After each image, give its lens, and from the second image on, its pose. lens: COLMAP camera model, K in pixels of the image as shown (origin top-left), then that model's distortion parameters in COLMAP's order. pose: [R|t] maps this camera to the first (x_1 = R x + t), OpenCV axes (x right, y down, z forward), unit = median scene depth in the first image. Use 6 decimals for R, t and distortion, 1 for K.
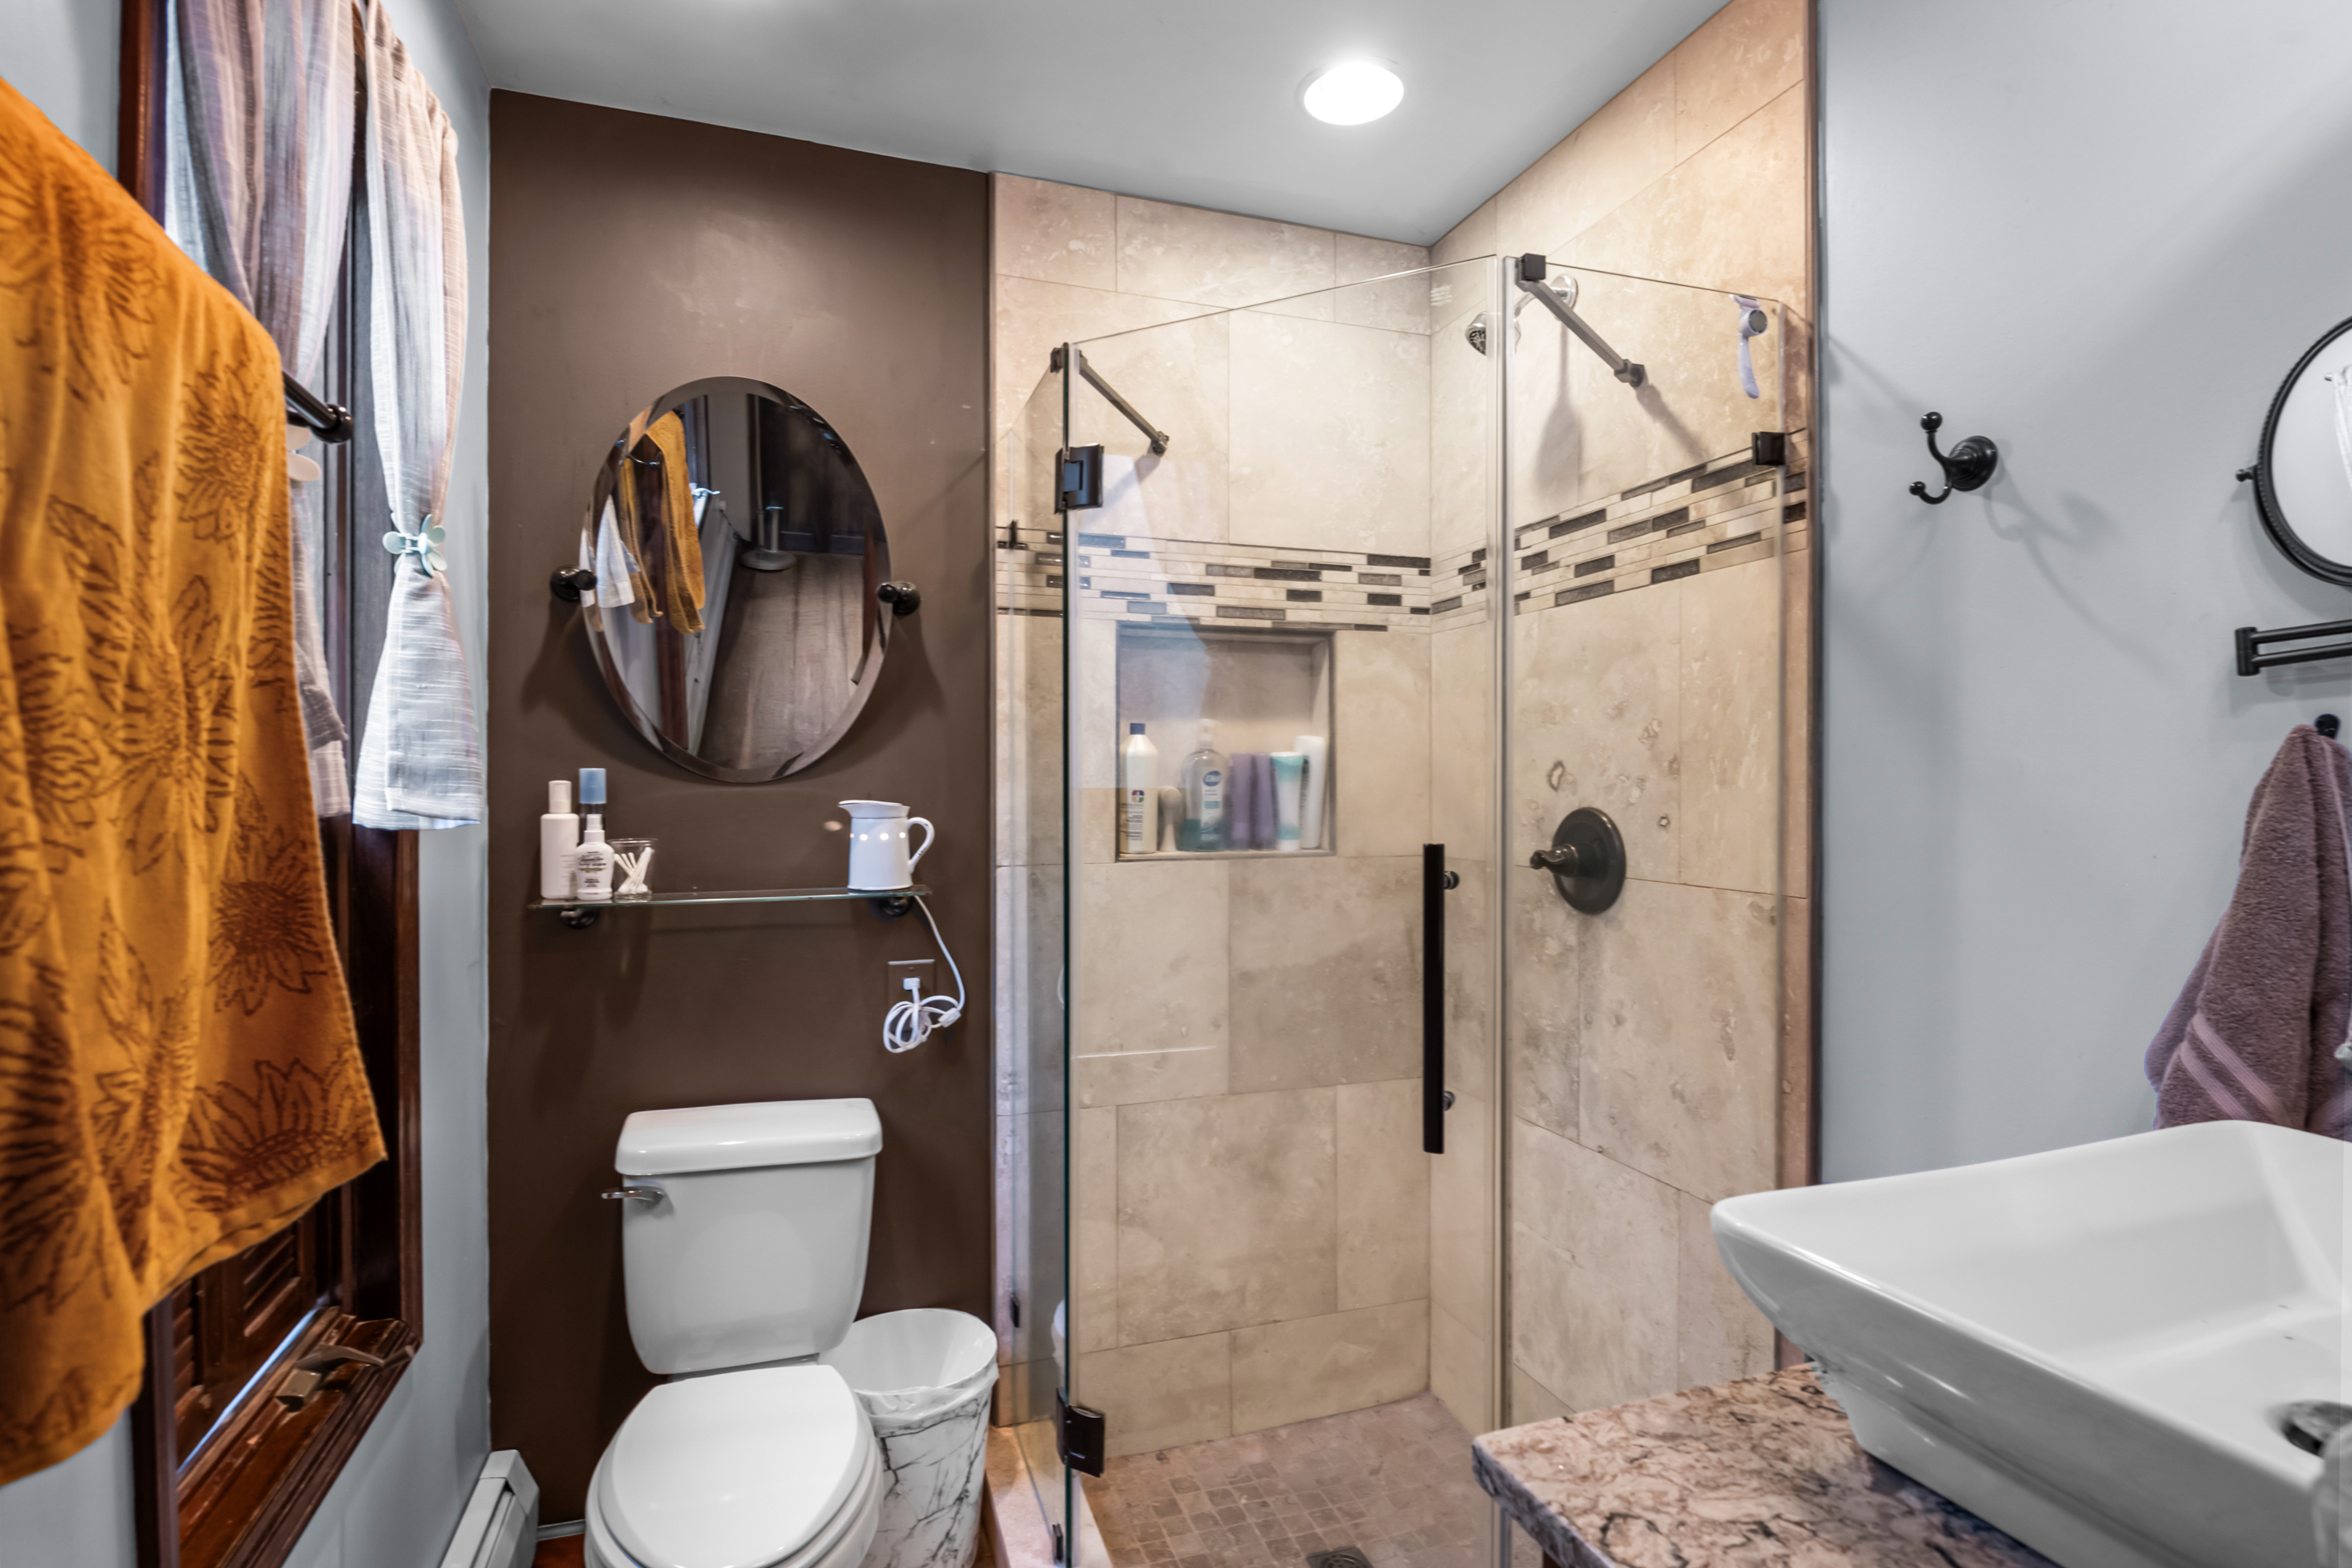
lens RADIAL K [[1144.6, 0, 1170.3], [0, 1144.6, 792.9], [0, 0, 1]] dist [0.001417, -0.008898]
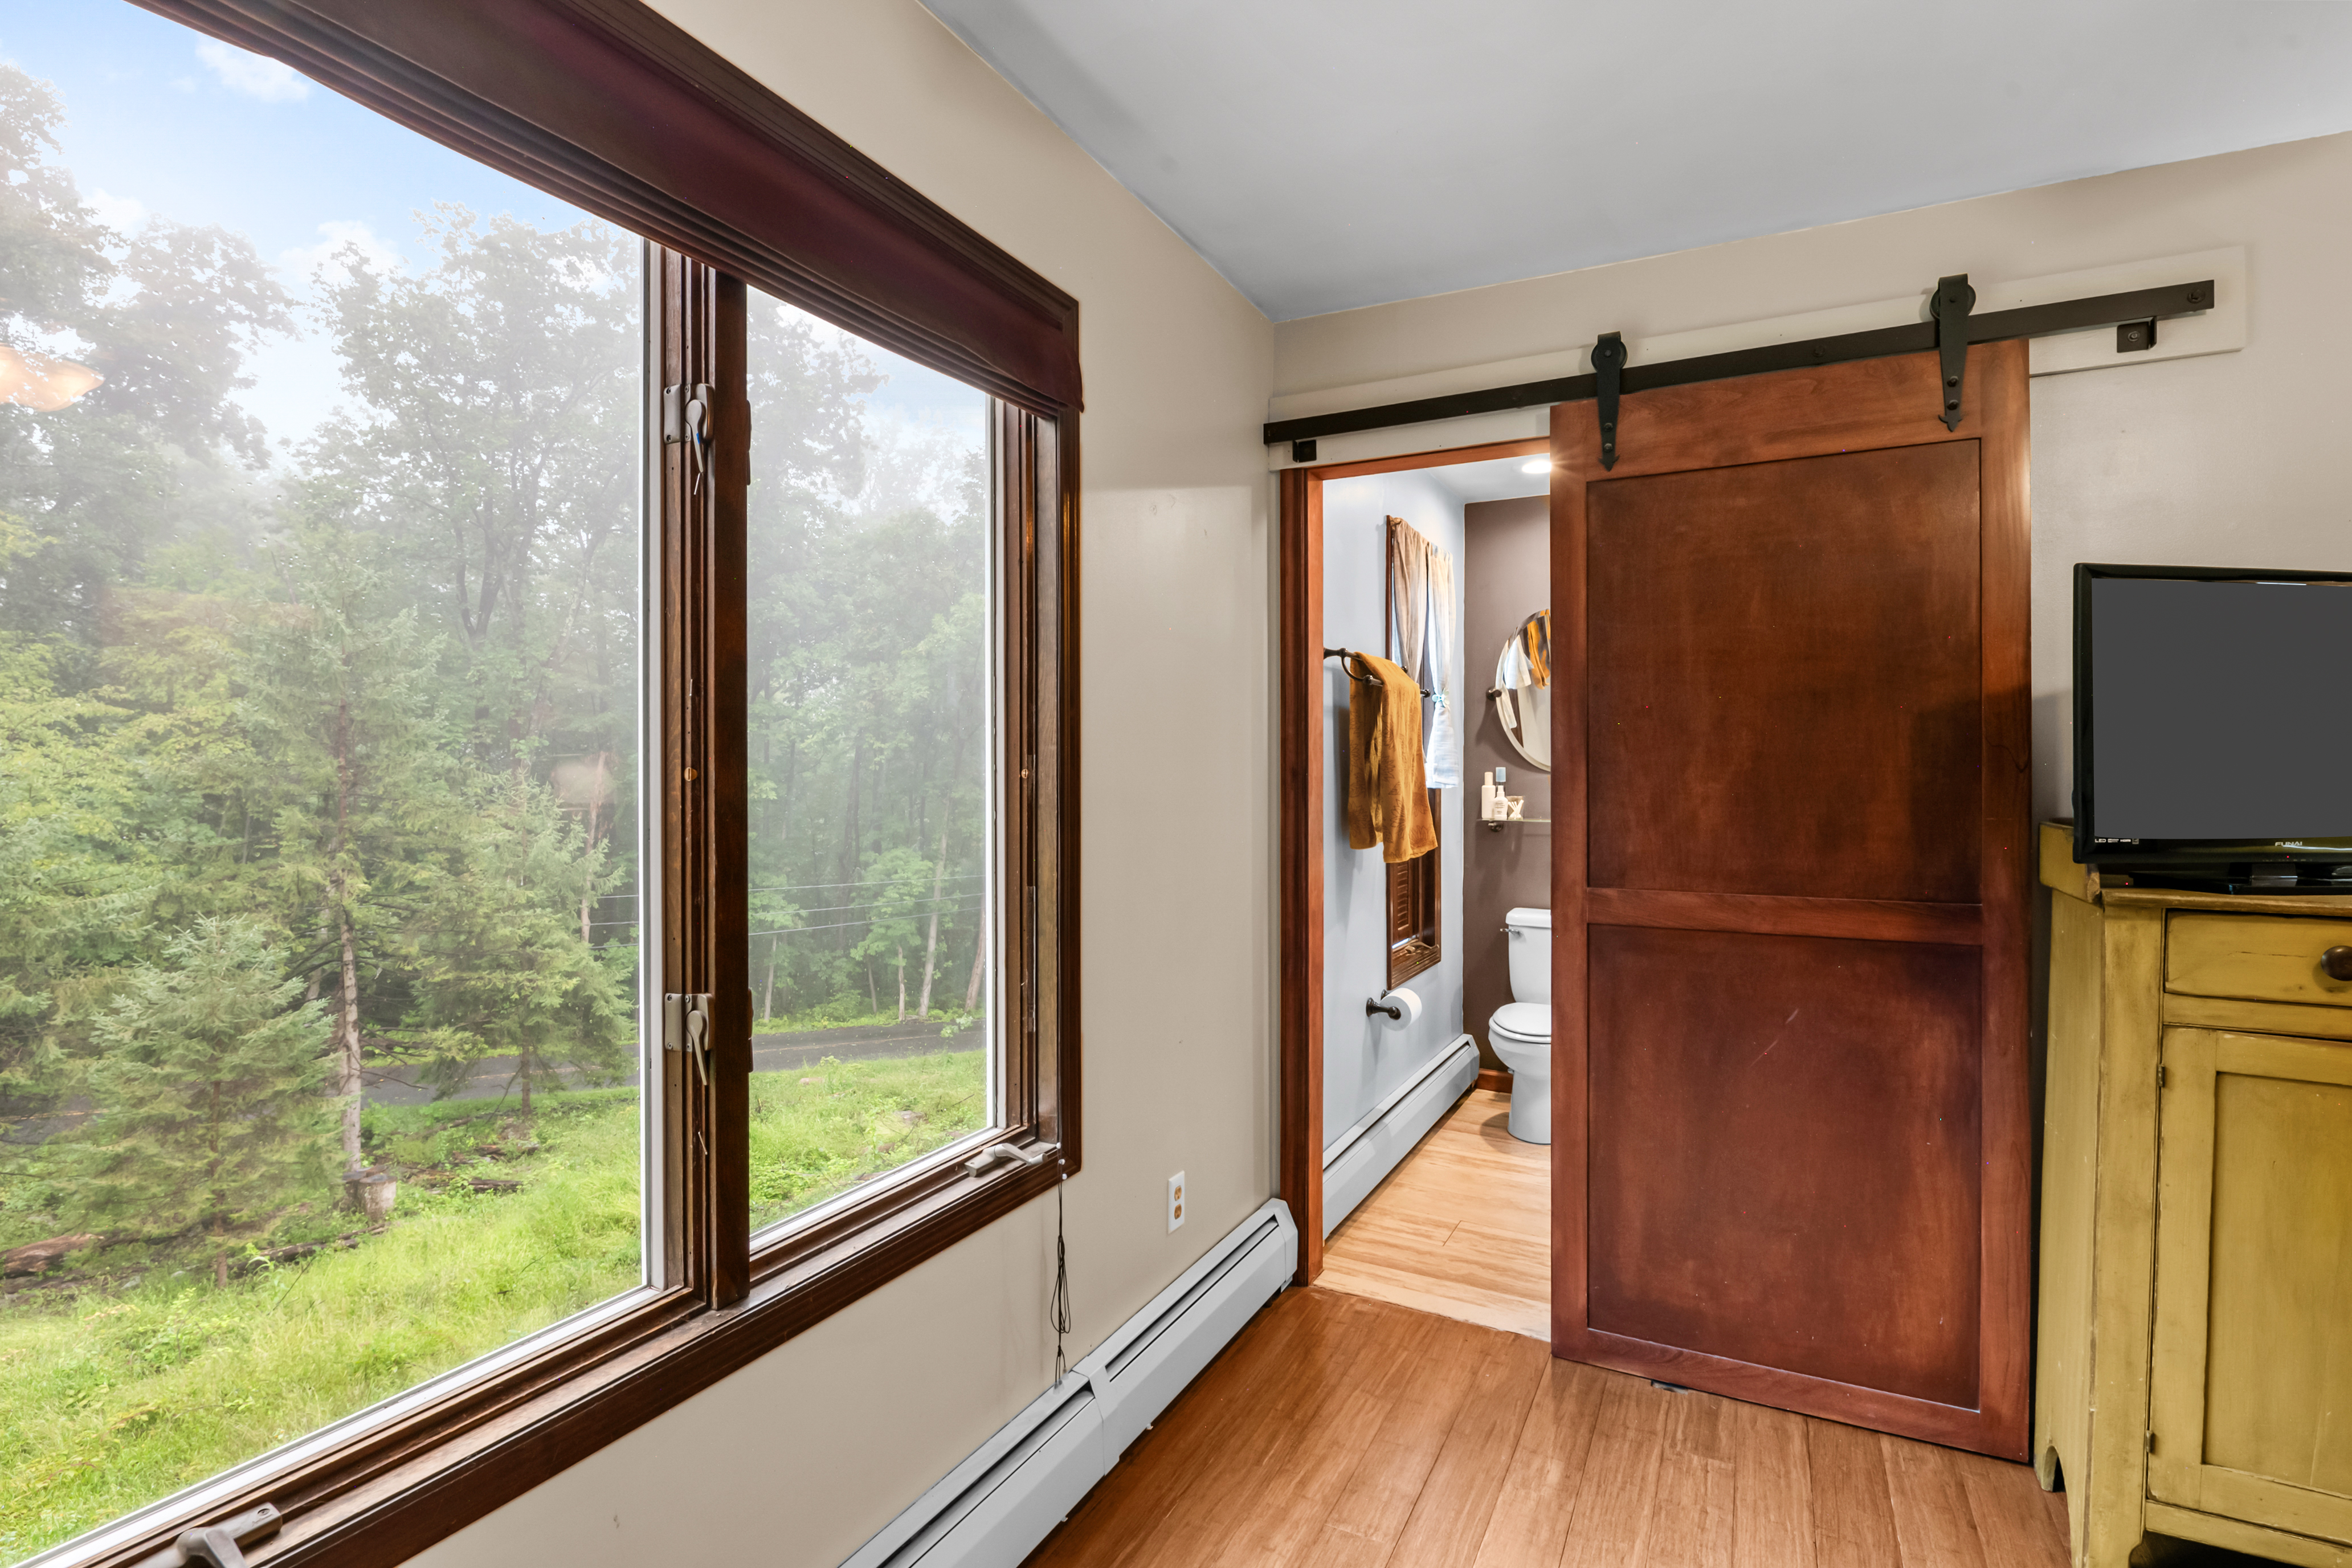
lens RADIAL K [[1144.6, 0, 1177.3], [0, 1144.6, 785.8], [0, 0, 1]] dist [0.001417, -0.008898]
pose [[0.695951, 0.007570, -0.718050, 0.823512], [-0.002244, 0.999962, 0.008367, -0.000392], [0.718086, -0.004211, 0.695941, -1.285280]]
